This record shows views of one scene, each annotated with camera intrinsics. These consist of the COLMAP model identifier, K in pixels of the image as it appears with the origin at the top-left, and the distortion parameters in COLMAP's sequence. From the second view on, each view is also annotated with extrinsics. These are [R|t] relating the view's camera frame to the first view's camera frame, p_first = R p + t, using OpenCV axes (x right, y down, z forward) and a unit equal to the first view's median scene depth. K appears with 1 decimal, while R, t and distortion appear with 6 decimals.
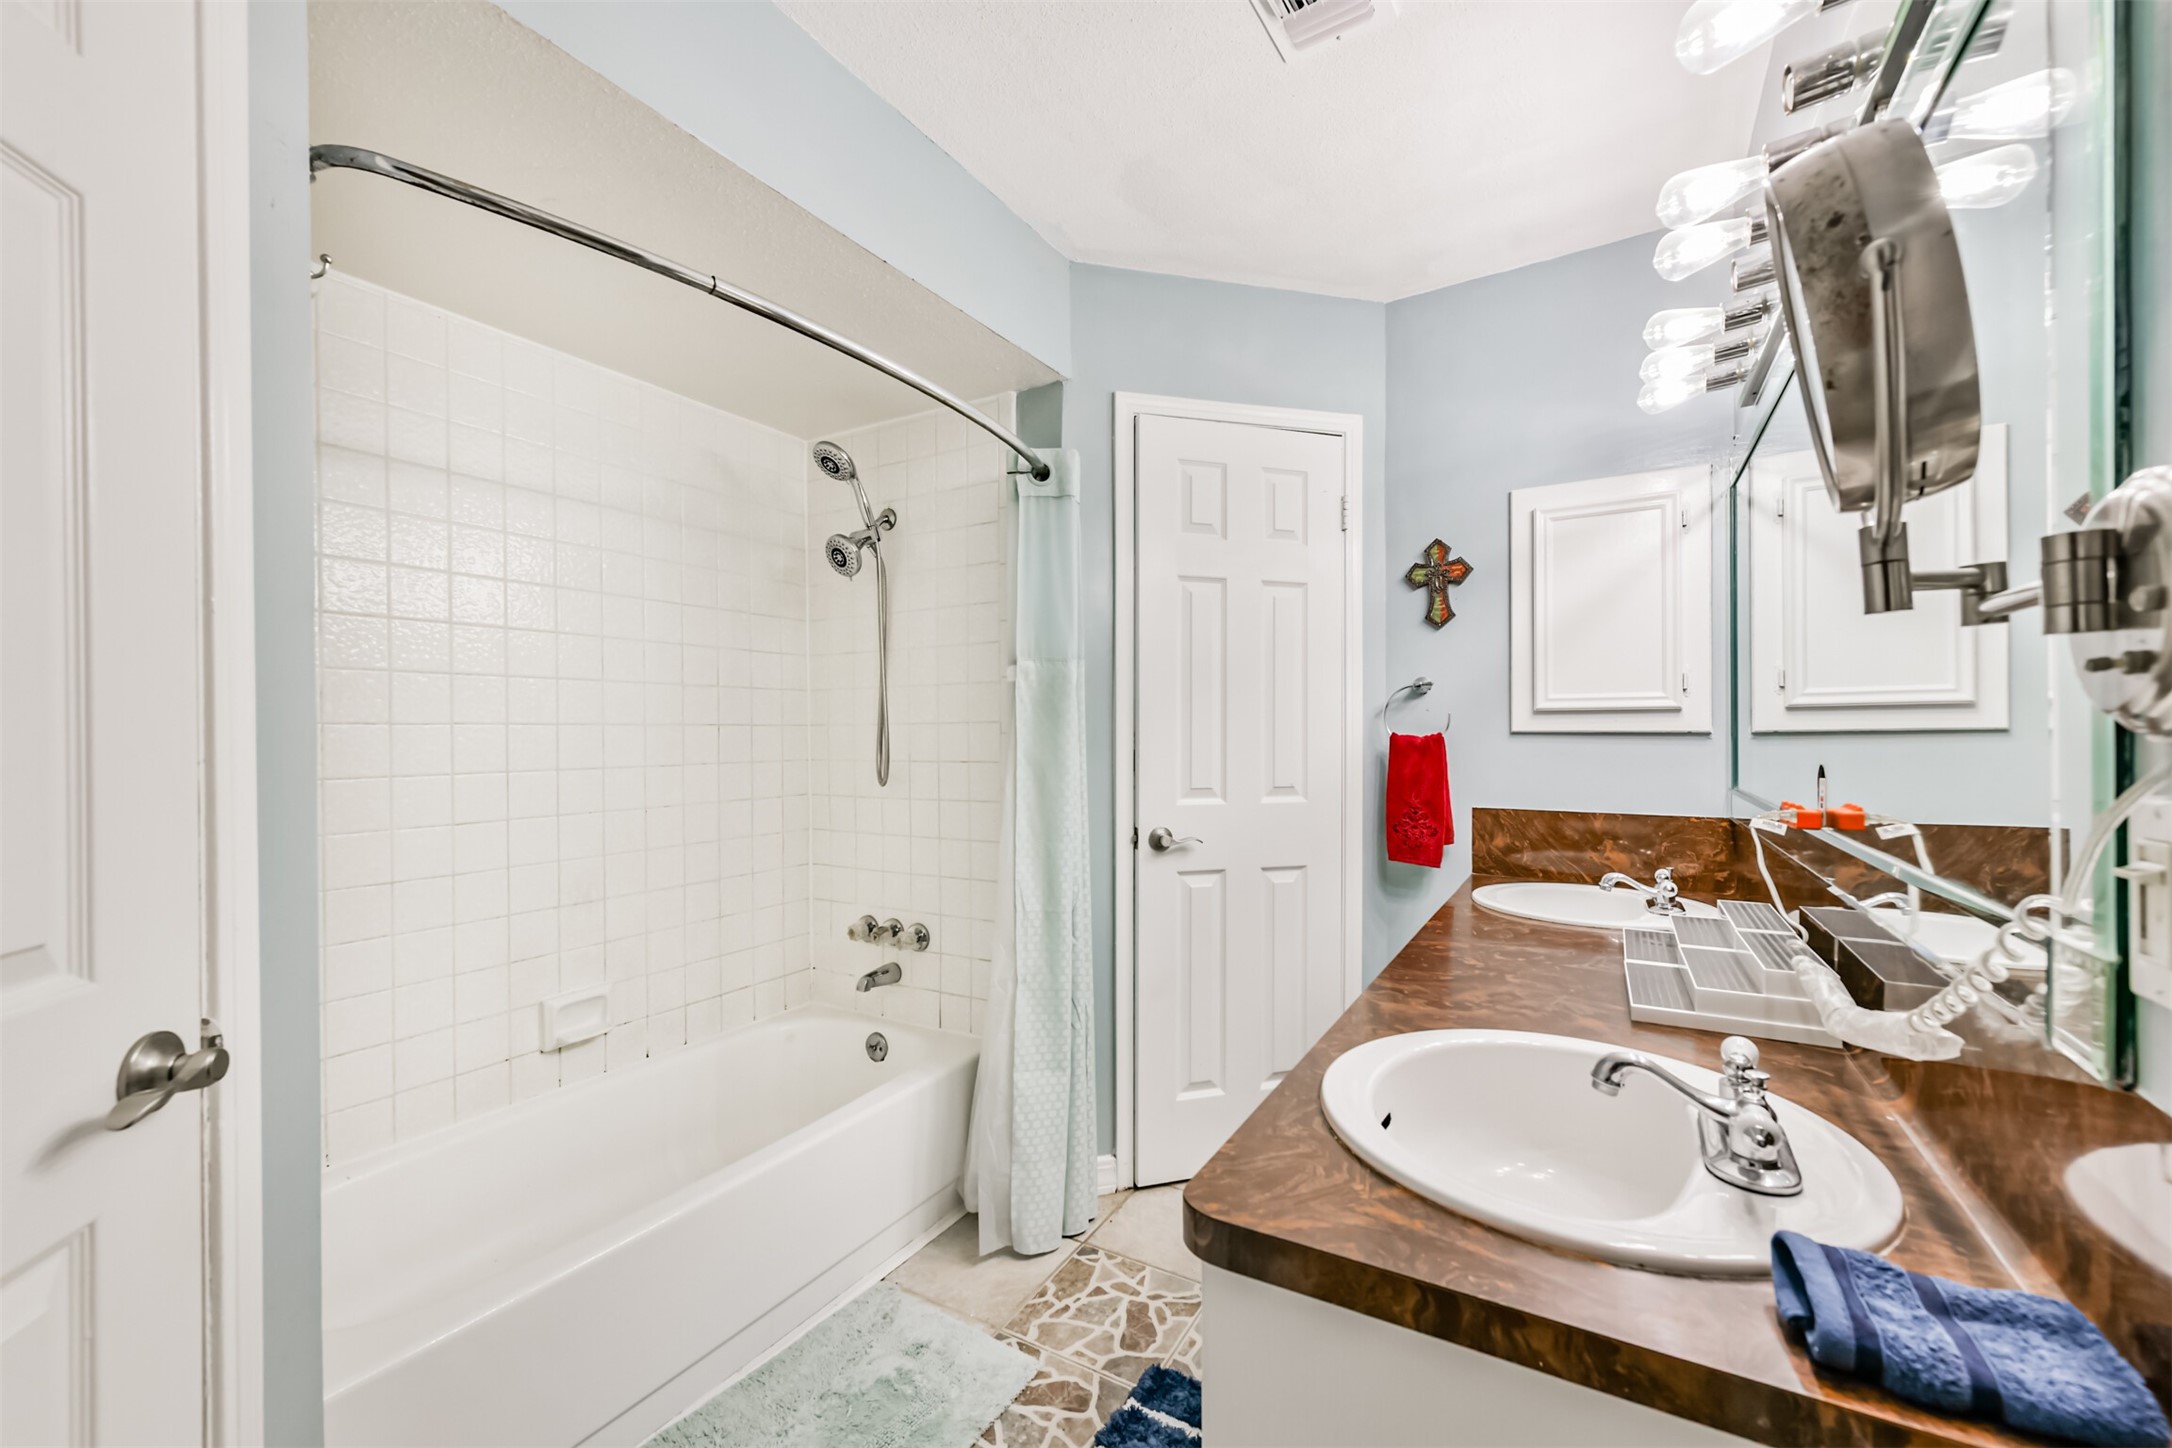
lens RADIAL K [[850.7, 0, 1092.4], [0, 850.7, 730.3], [0, 0, 1]] dist [0.002459, -0.000381]
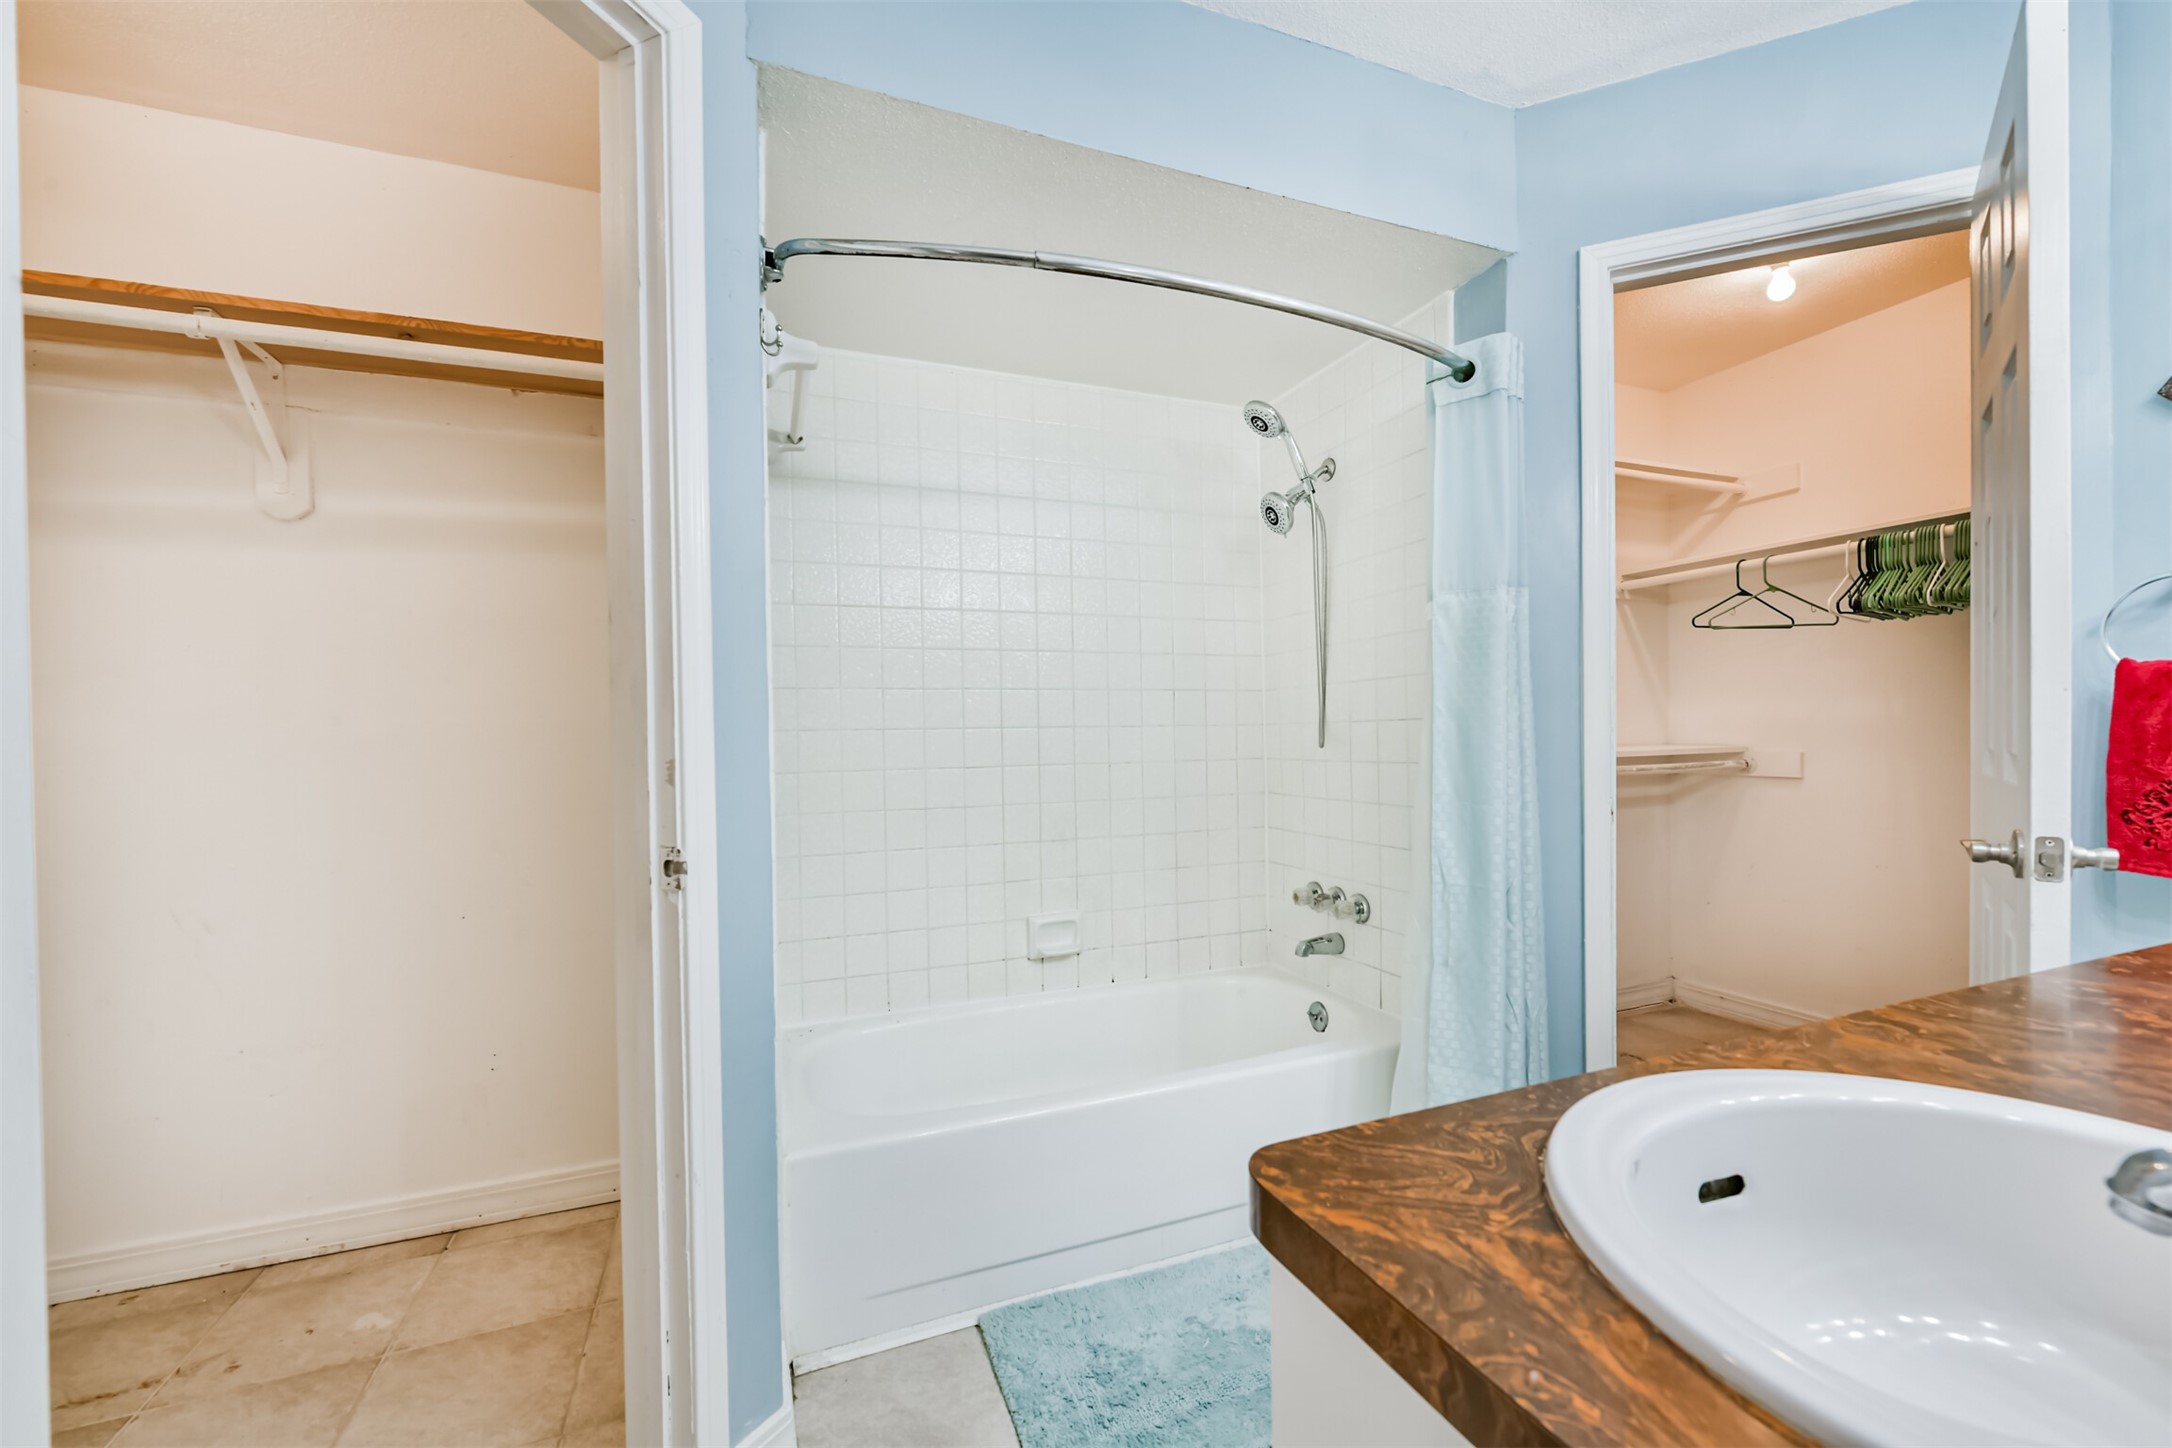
lens RADIAL K [[850.7, 0, 1089.6], [0, 850.7, 735.8], [0, 0, 1]] dist [0.002459, -0.000381]
pose [[0.798383, -0.003907, -0.602138, 0.152631], [0.012988, 0.999858, 0.010734, 0.046961], [0.602010, -0.016390, 0.798320, 0.088842]]
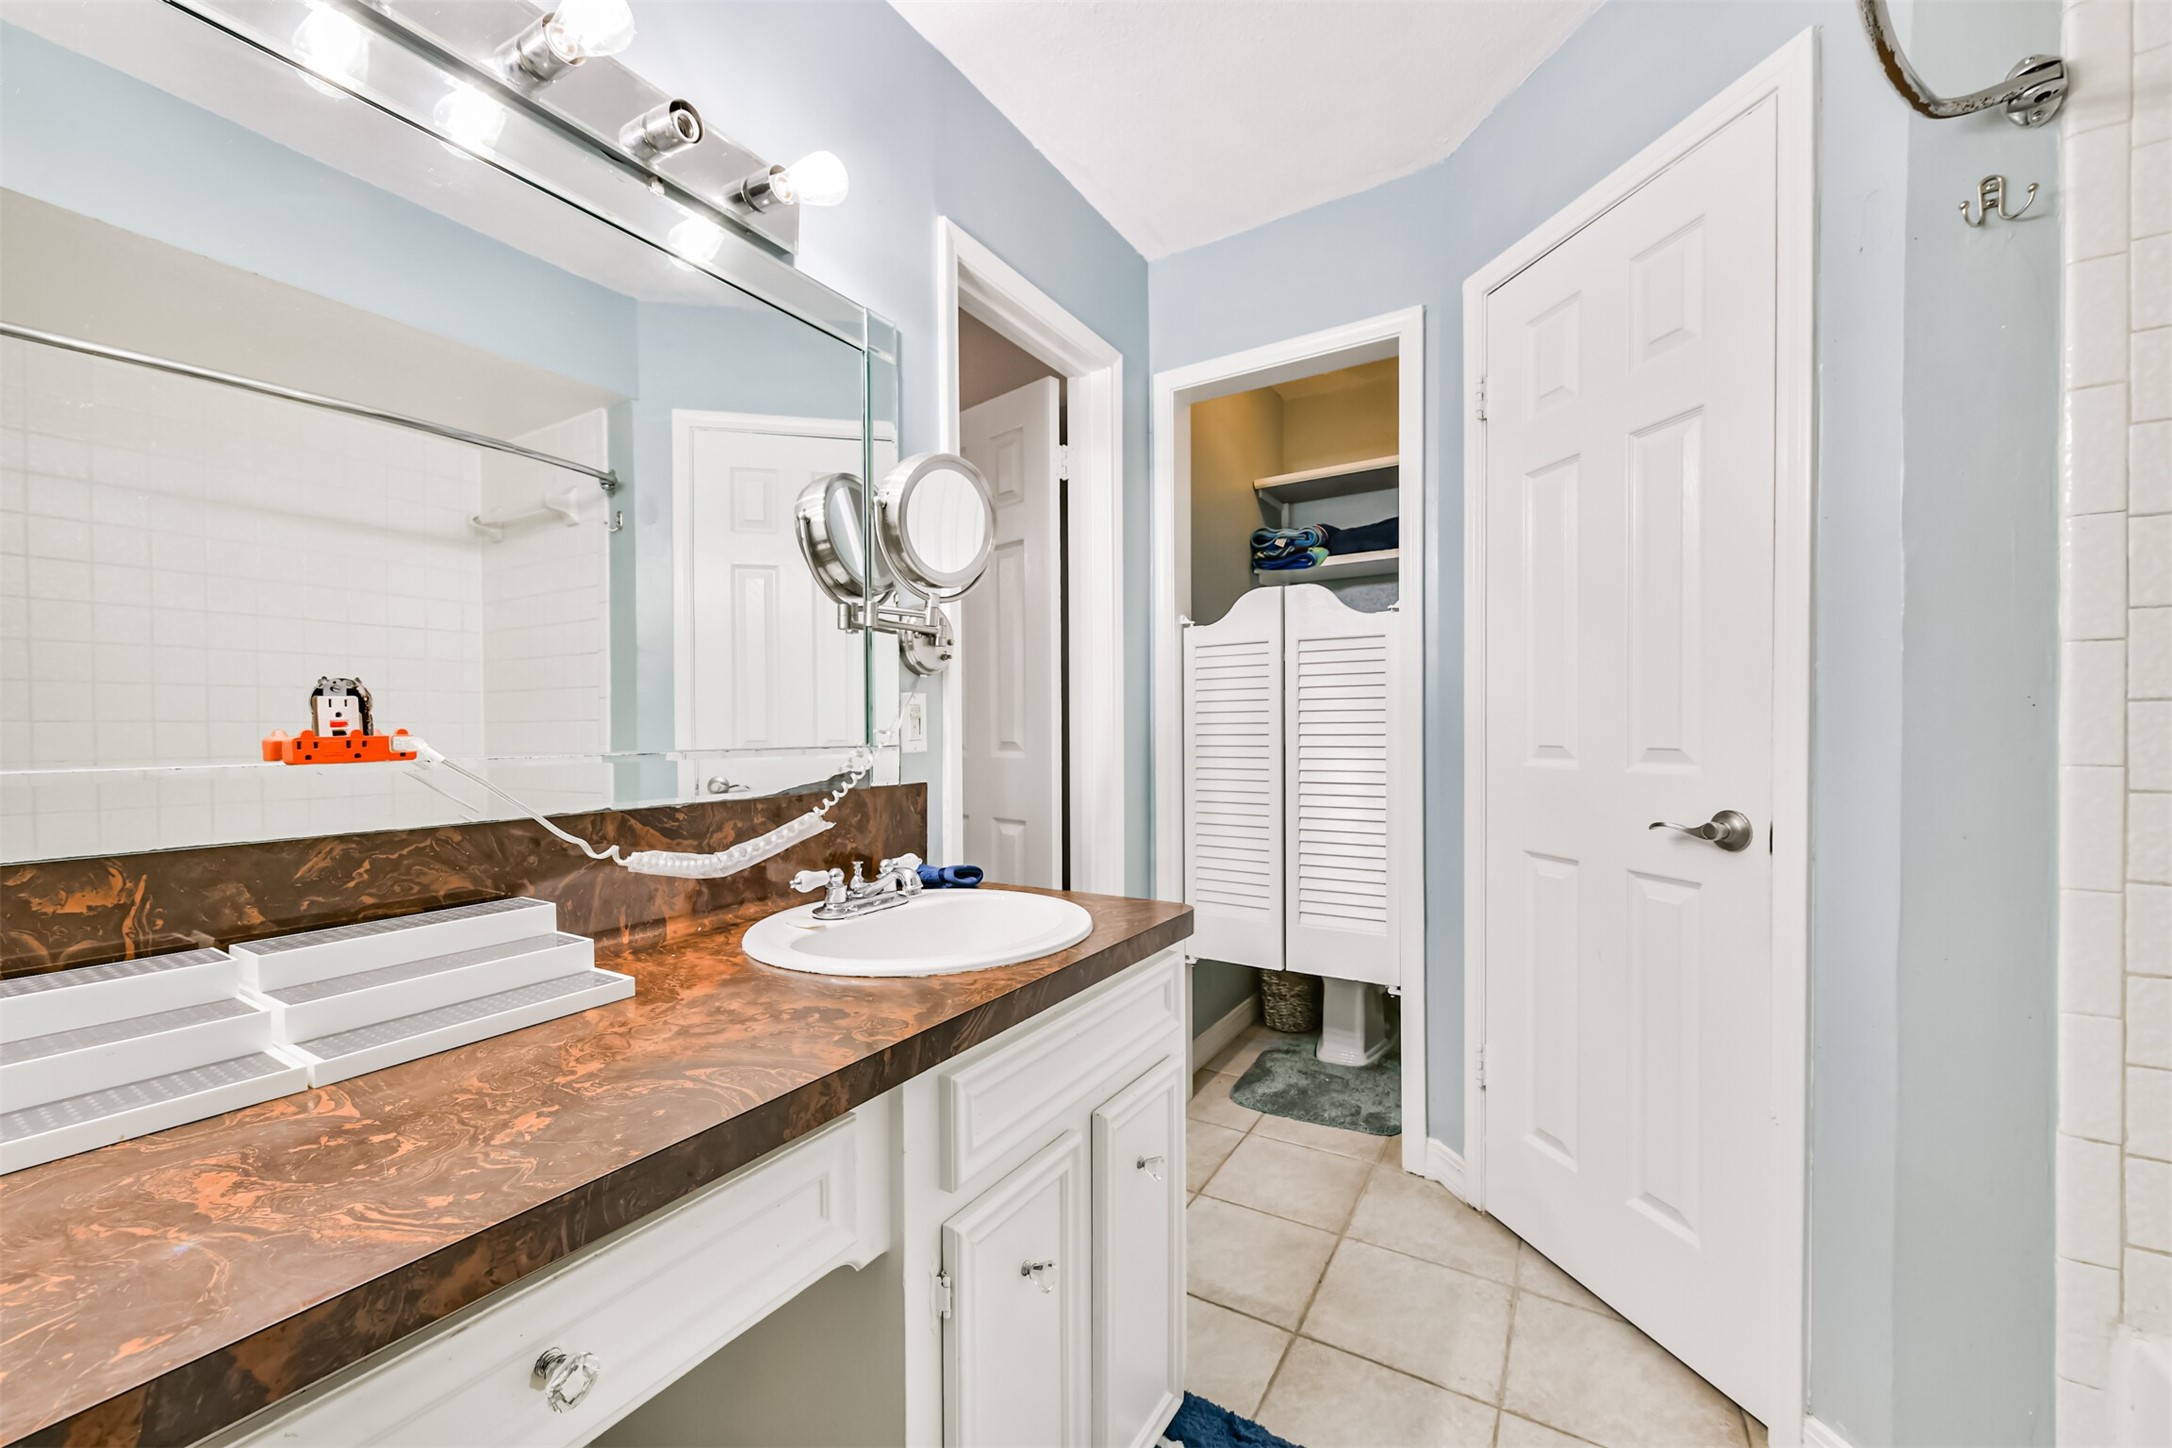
lens RADIAL K [[850.7, 0, 1090.3], [0, 850.7, 728.4], [0, 0, 1]] dist [0.002459, -0.000381]
pose [[-0.999957, 0.009122, 0.001607, 0.107228], [0.009124, 0.999958, 0.001194, 0.049761], [-0.001596, 0.001209, -0.999998, 0.942594]]
